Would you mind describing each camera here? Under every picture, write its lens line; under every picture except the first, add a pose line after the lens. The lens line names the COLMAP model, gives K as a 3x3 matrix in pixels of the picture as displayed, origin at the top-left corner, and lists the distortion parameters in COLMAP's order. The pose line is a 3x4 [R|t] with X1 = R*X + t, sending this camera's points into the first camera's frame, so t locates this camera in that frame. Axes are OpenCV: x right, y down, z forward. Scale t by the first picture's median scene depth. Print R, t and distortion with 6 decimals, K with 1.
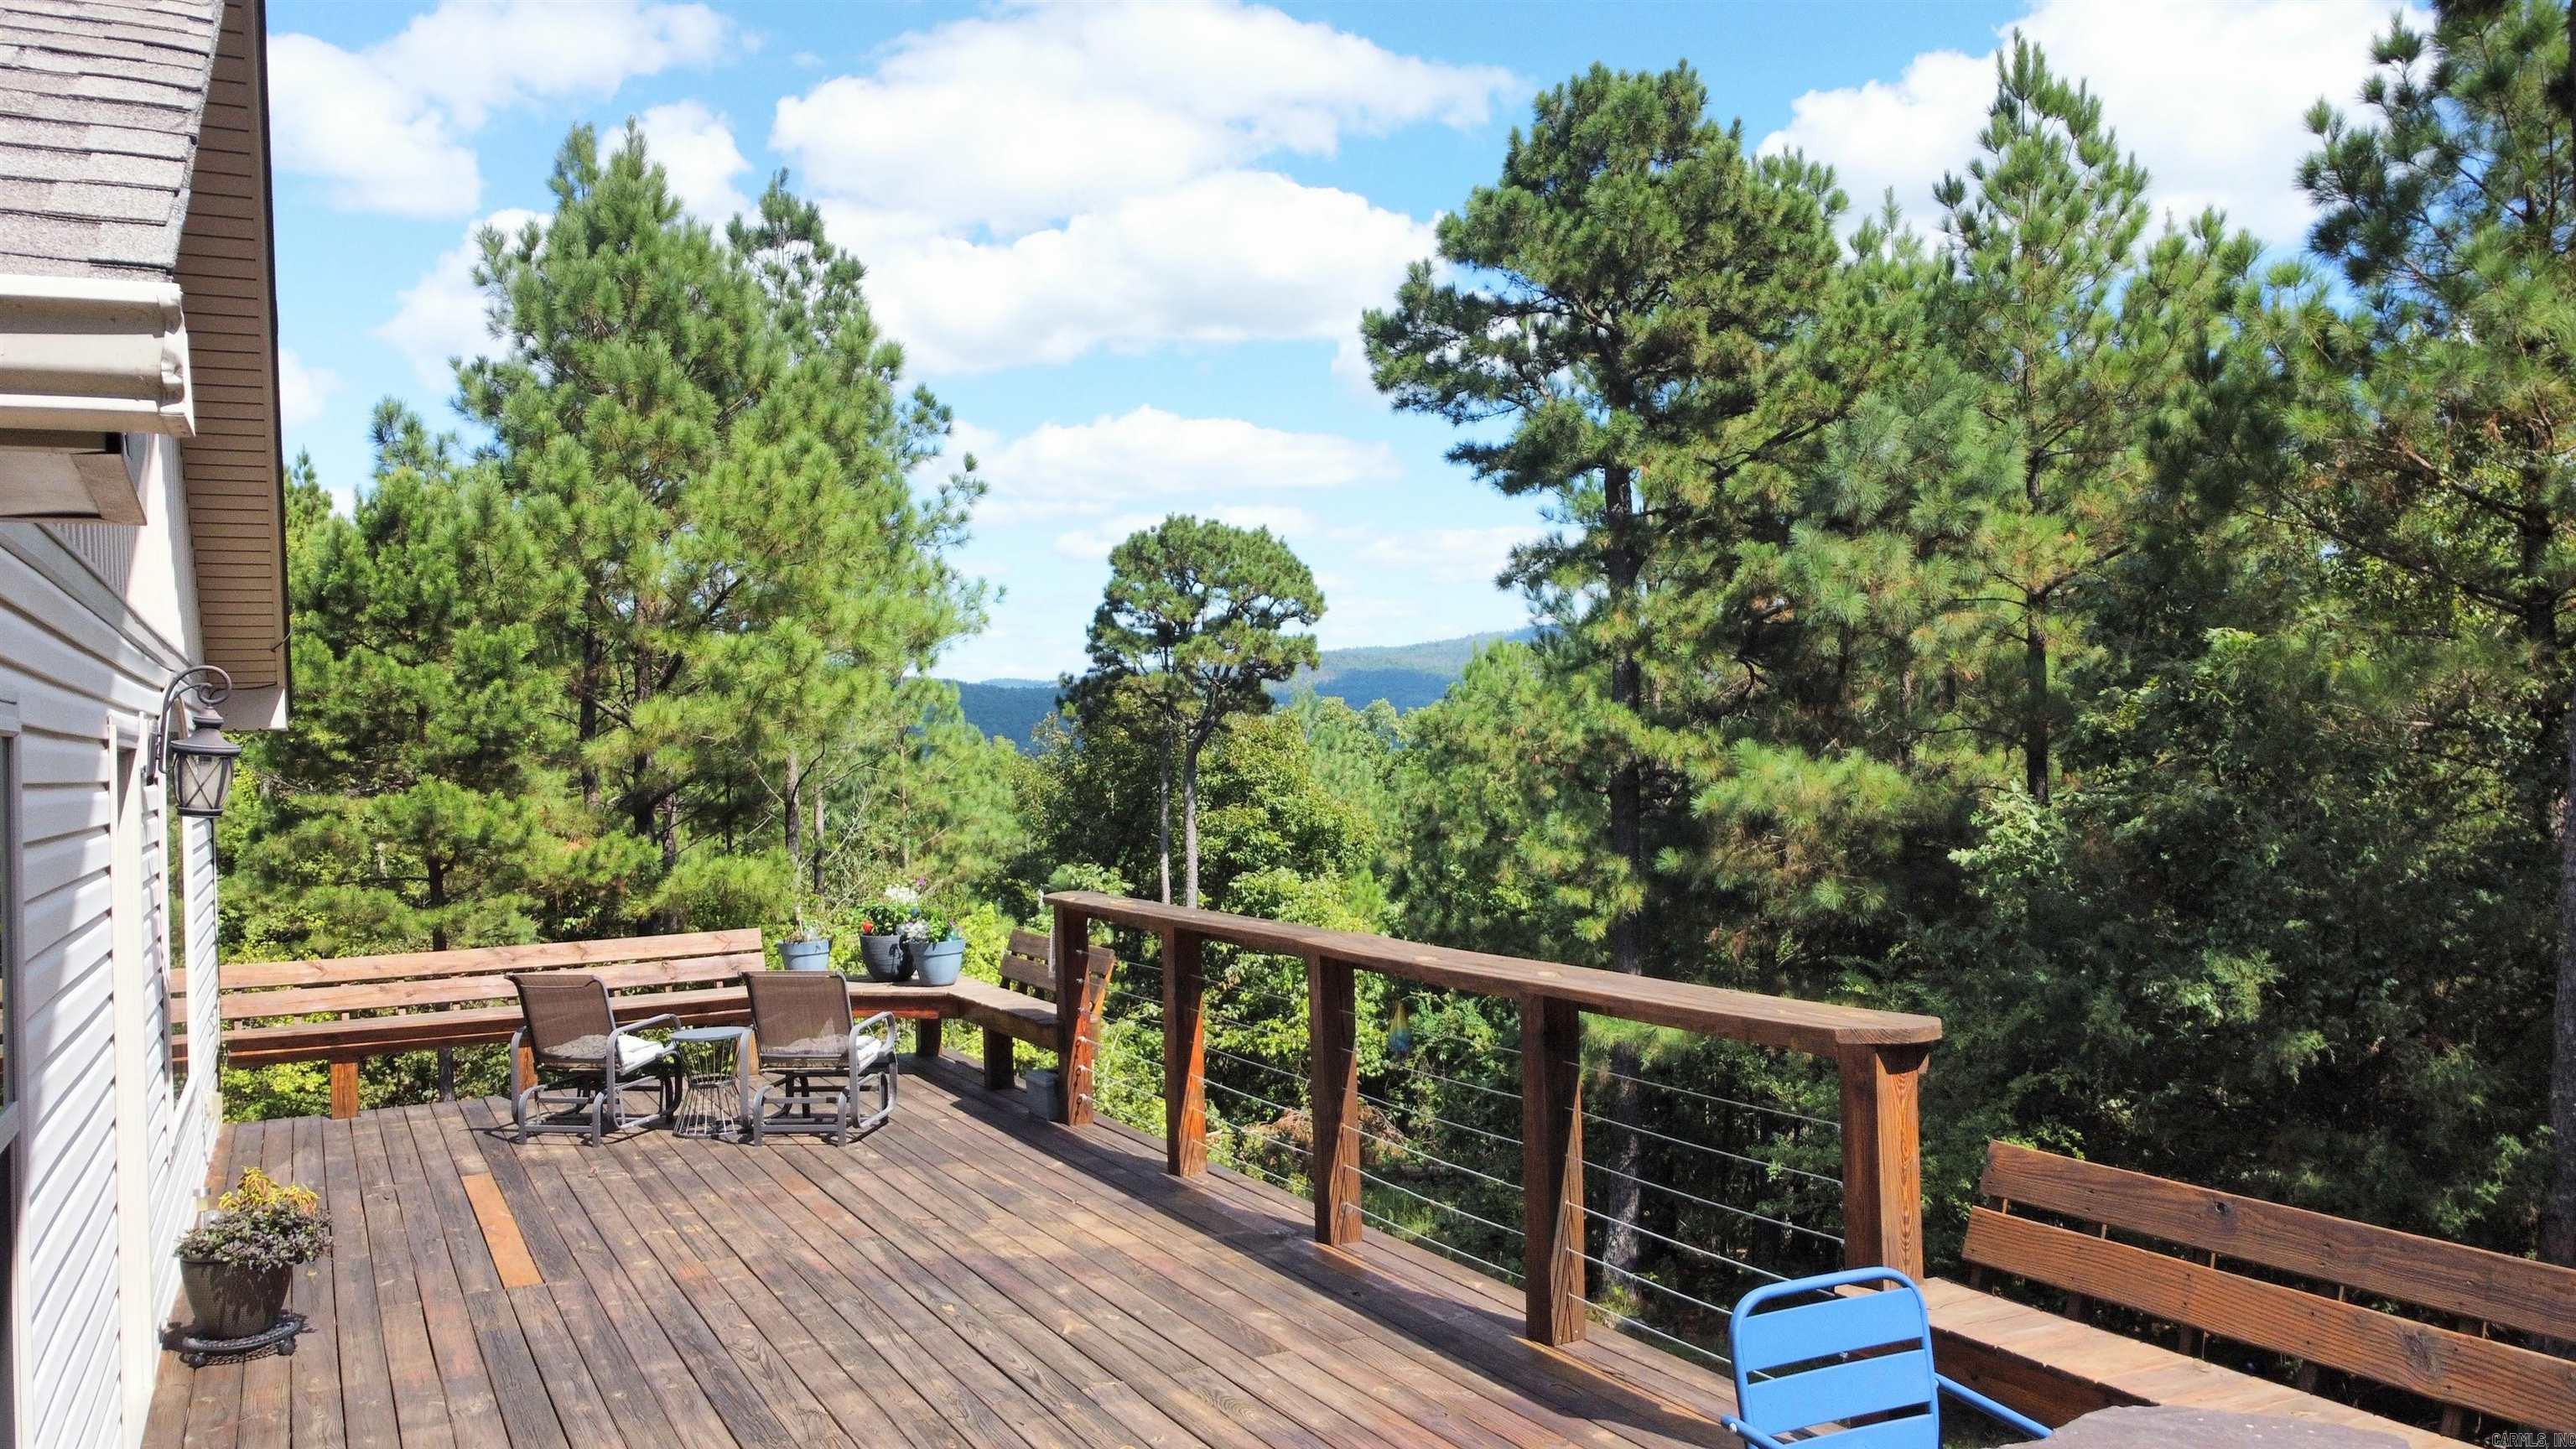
lens RADIAL K [[1940.9, 0, 1282.6], [0, 1940.9, 703.7], [0, 0, 1]] dist [-0.006802, 0.015801]
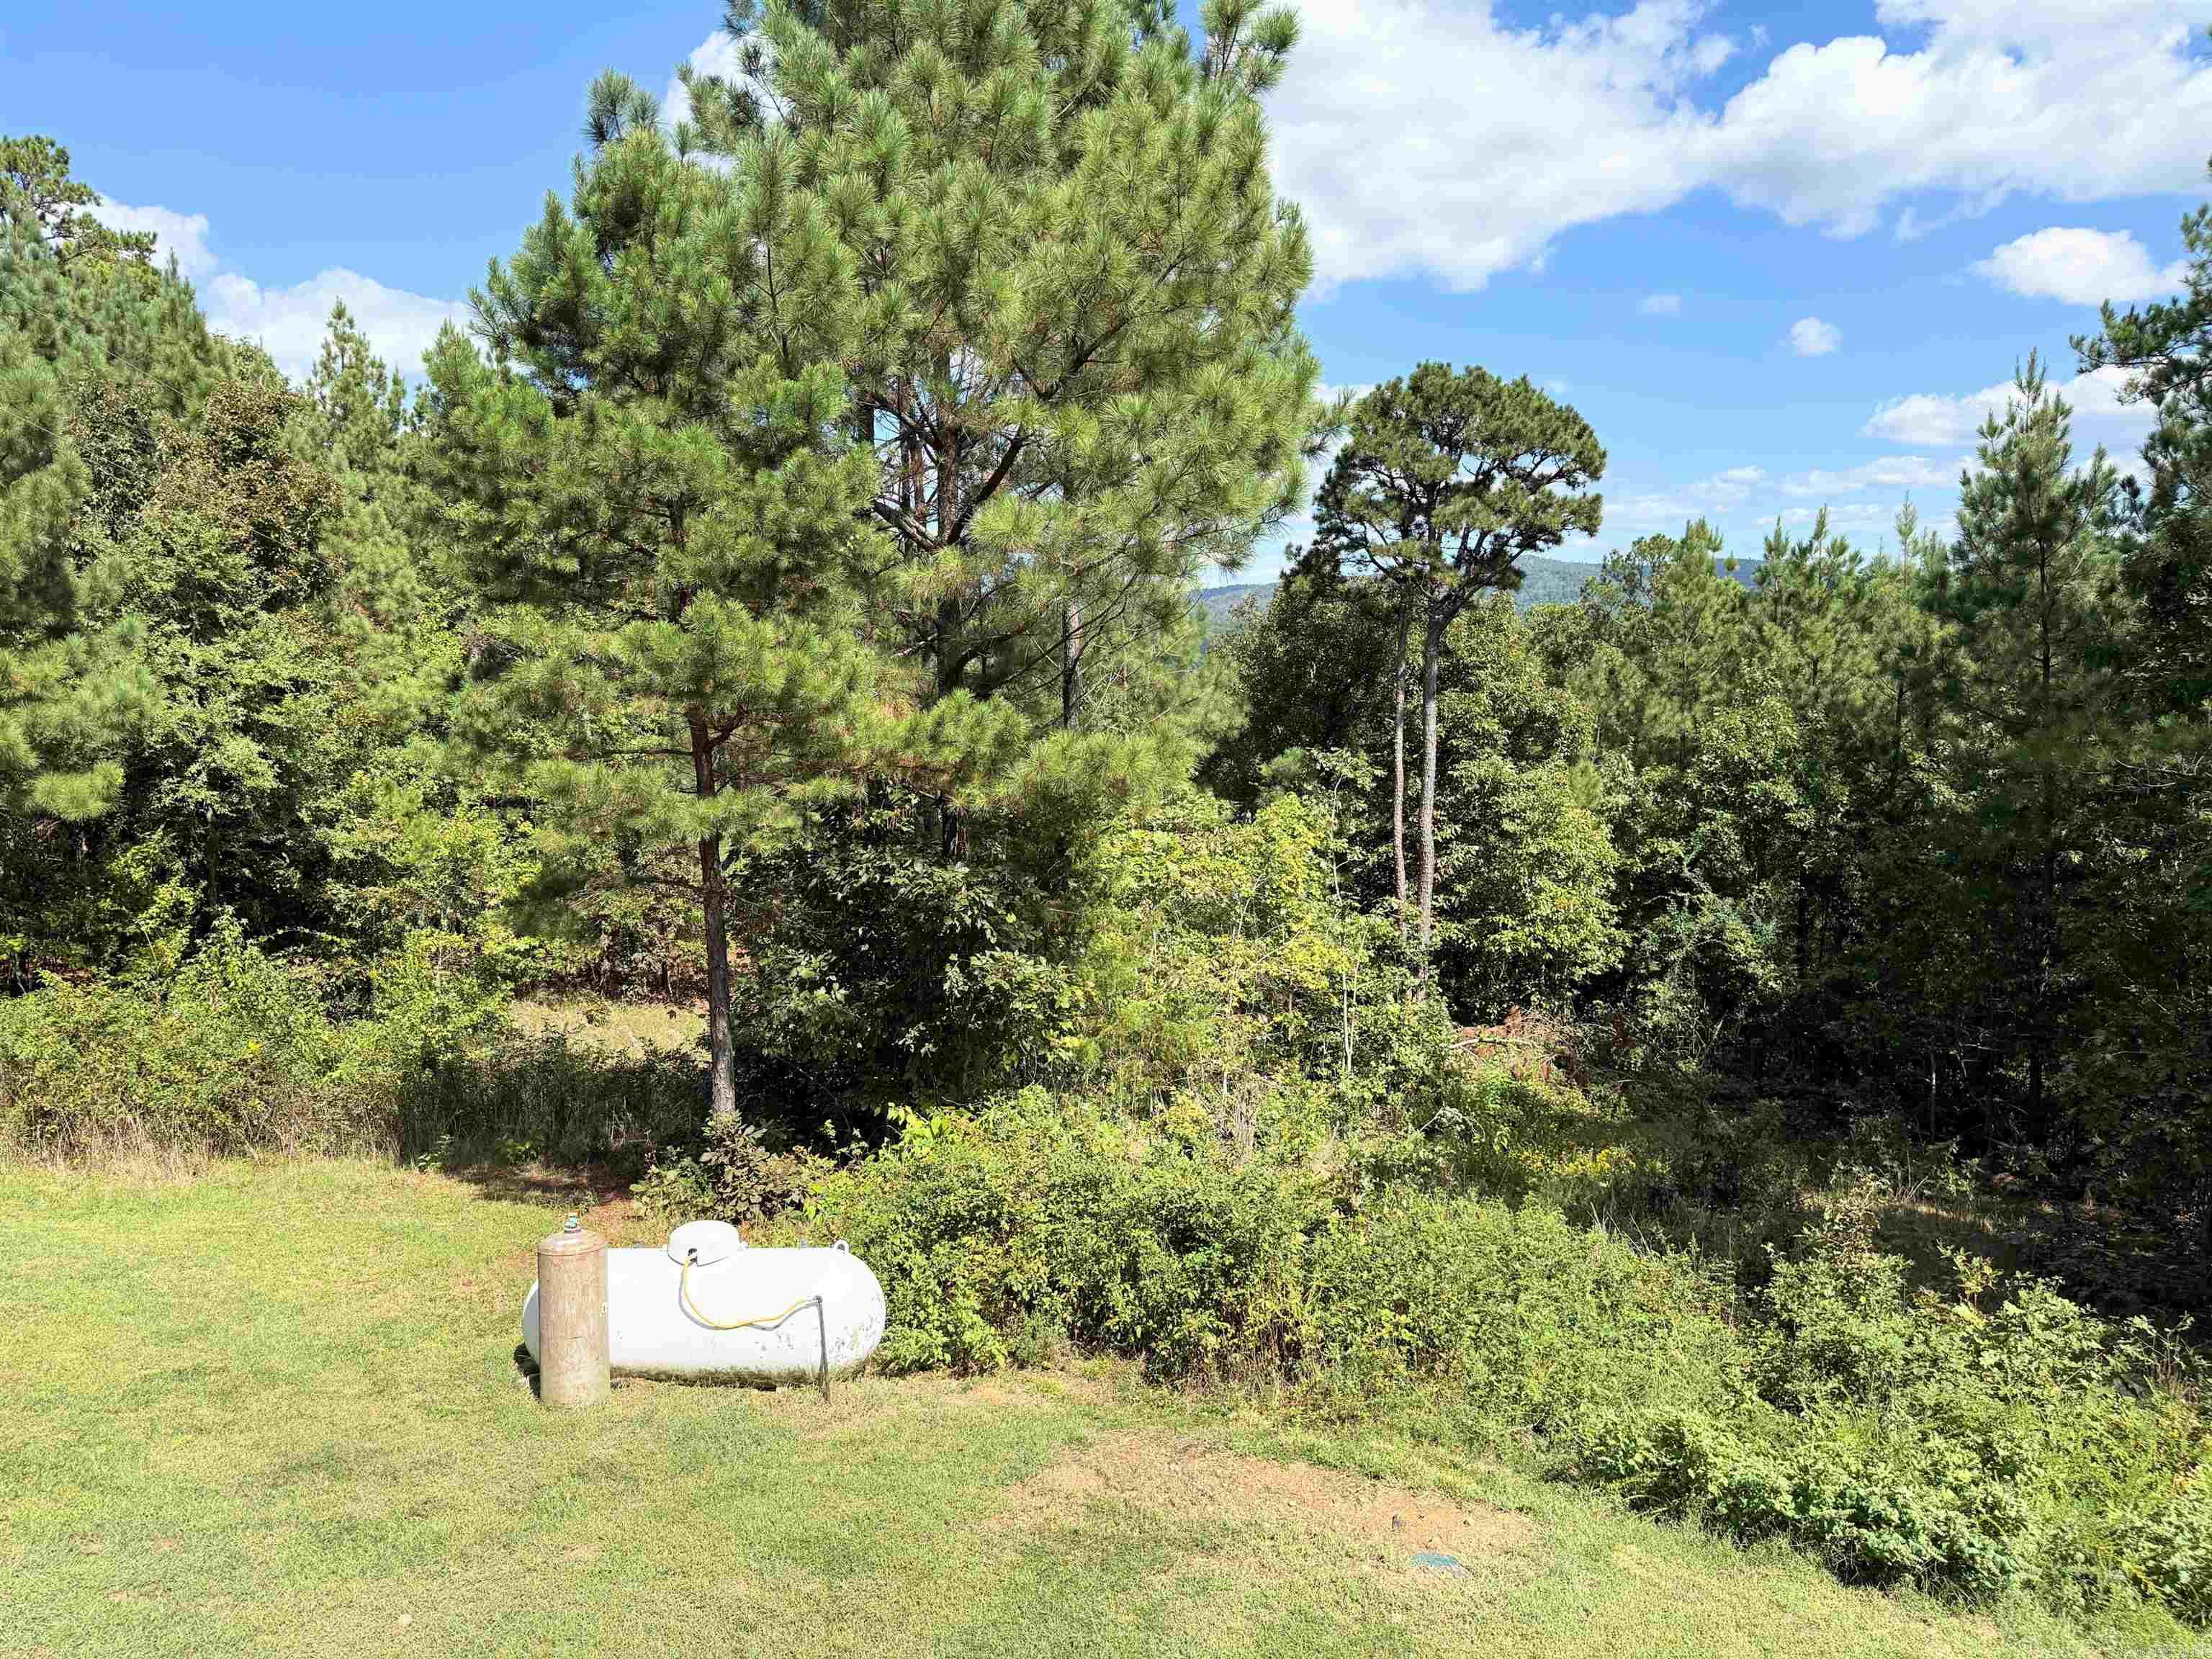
lens RADIAL K [[1548.8, 0, 1115.8], [0, 1548.8, 815.8], [0, 0, 1]] dist [0.064048, -0.082834]
pose [[0.995313, 0.021547, -0.094271, -0.131221], [-0.009679, 0.992163, 0.124576, 0.022943], [0.096217, -0.123079, 0.987722, 0.254116]]
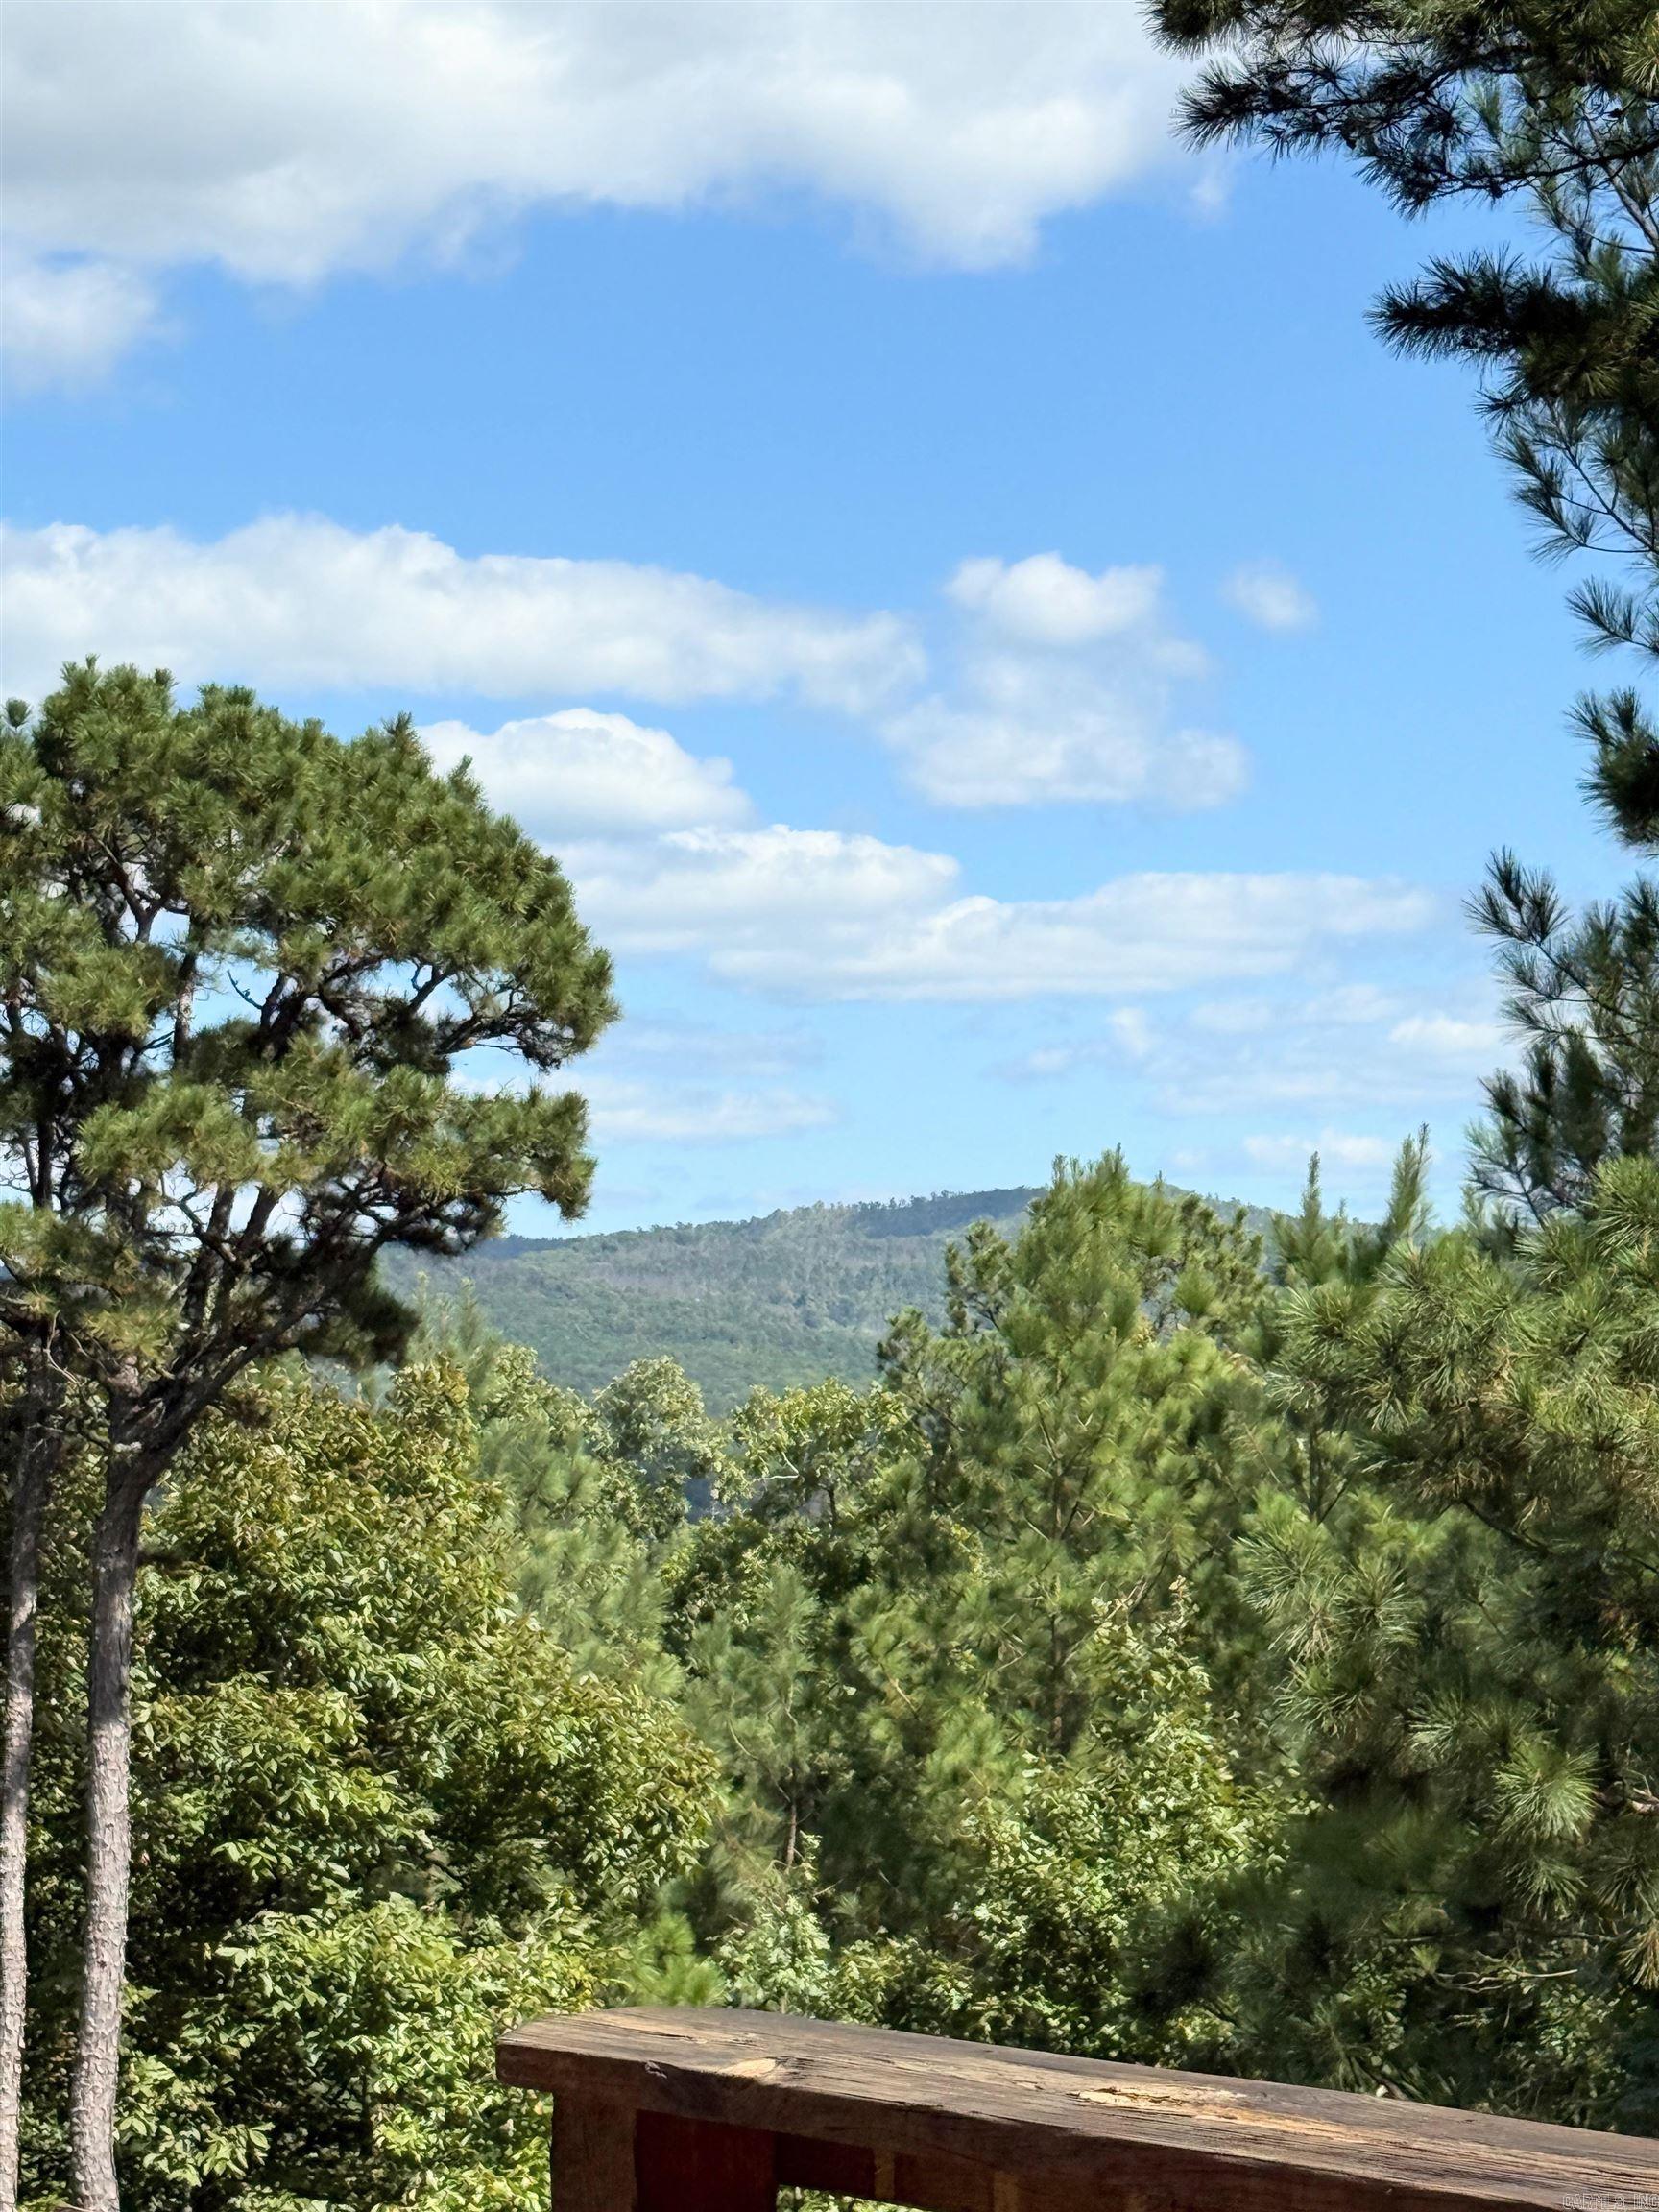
lens RADIAL K [[5784.3, 0, 830.3], [0, 5784.3, 1126.7], [0, 0, 1]] dist [0.260532, 0.000000]
pose [[0.993829, 0.039132, 0.103788, -0.035358], [-0.034023, 0.998142, -0.050549, 0.011837], [-0.105573, 0.046706, 0.993314, 0.130362]]
